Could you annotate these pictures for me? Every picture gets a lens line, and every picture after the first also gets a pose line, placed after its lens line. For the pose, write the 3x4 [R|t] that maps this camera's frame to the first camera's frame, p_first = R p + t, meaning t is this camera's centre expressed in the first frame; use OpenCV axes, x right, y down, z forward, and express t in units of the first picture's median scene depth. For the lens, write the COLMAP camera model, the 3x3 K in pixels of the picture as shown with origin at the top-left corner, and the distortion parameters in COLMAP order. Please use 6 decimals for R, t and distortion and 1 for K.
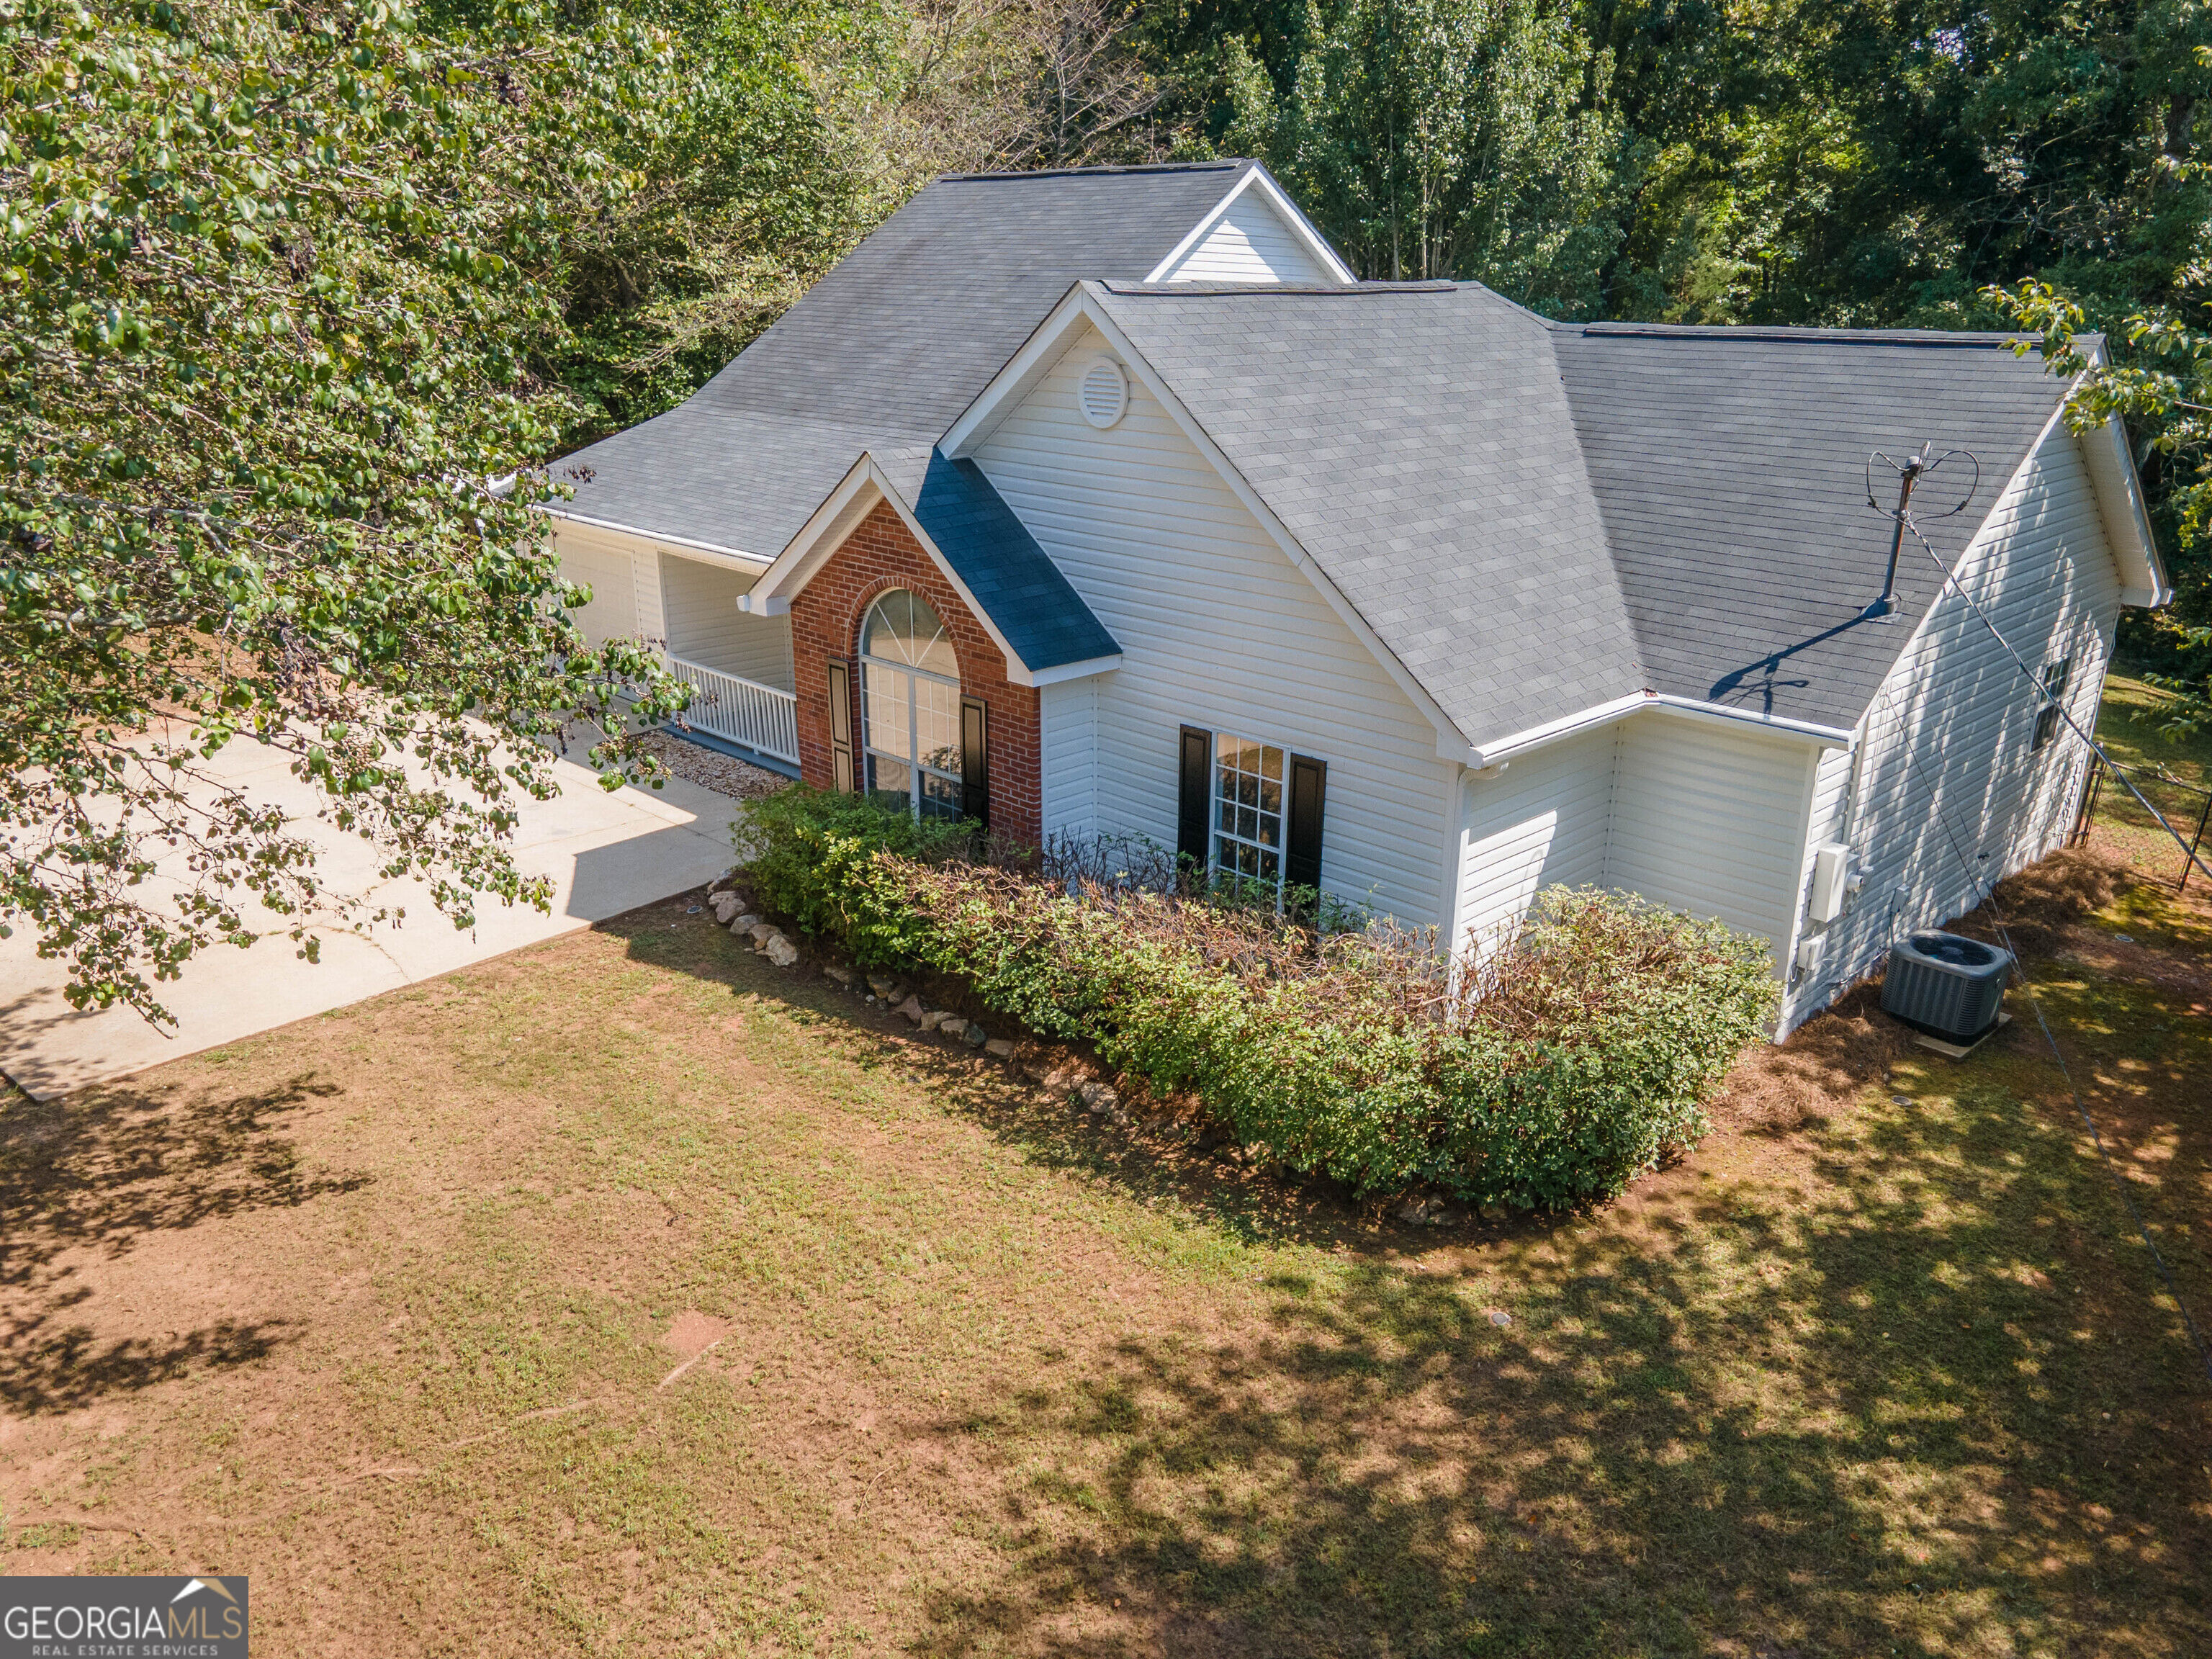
lens RADIAL K [[1591.5, 0, 1135.1], [0, 1591.5, 834.3], [0, 0, 1]] dist [0.003874, 0.044039]
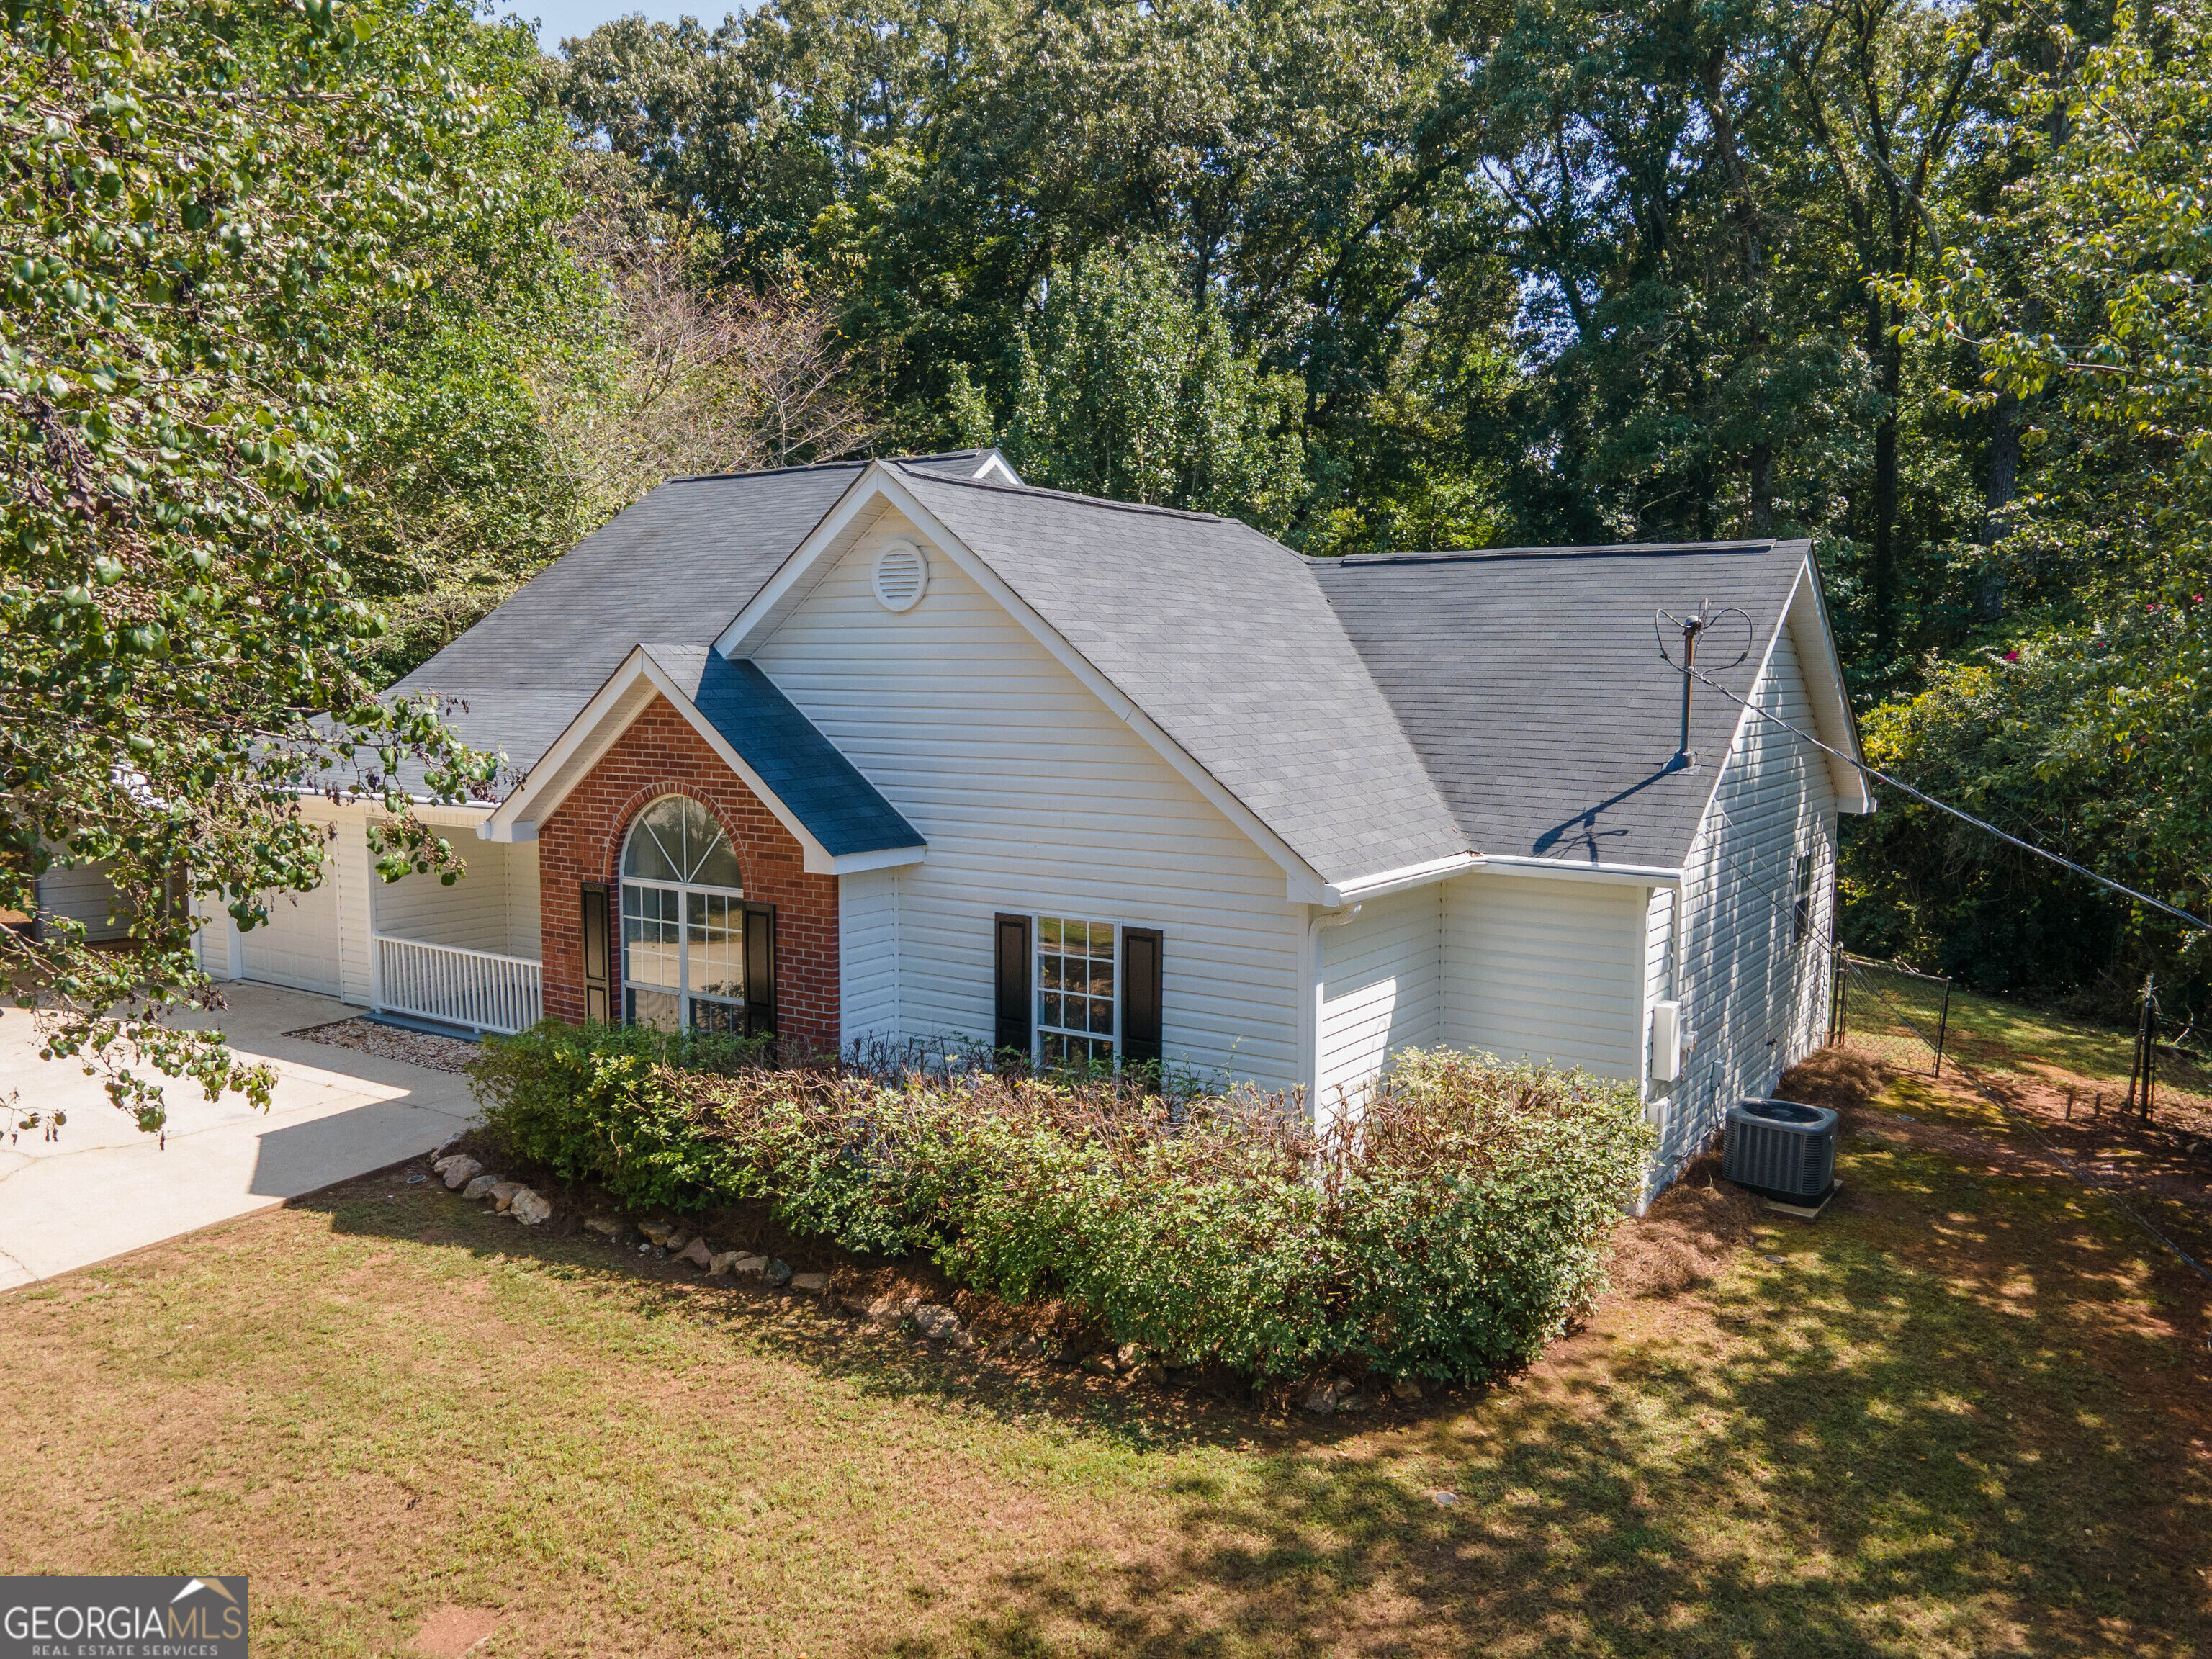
lens RADIAL K [[1591.5, 0, 1135.1], [0, 1591.5, 834.3], [0, 0, 1]] dist [0.003874, 0.044039]
pose [[0.981339, -0.026694, 0.190423, -0.071907], [0.069410, 0.972722, -0.221345, 0.104442], [-0.179320, 0.230432, 0.956423, 0.092301]]
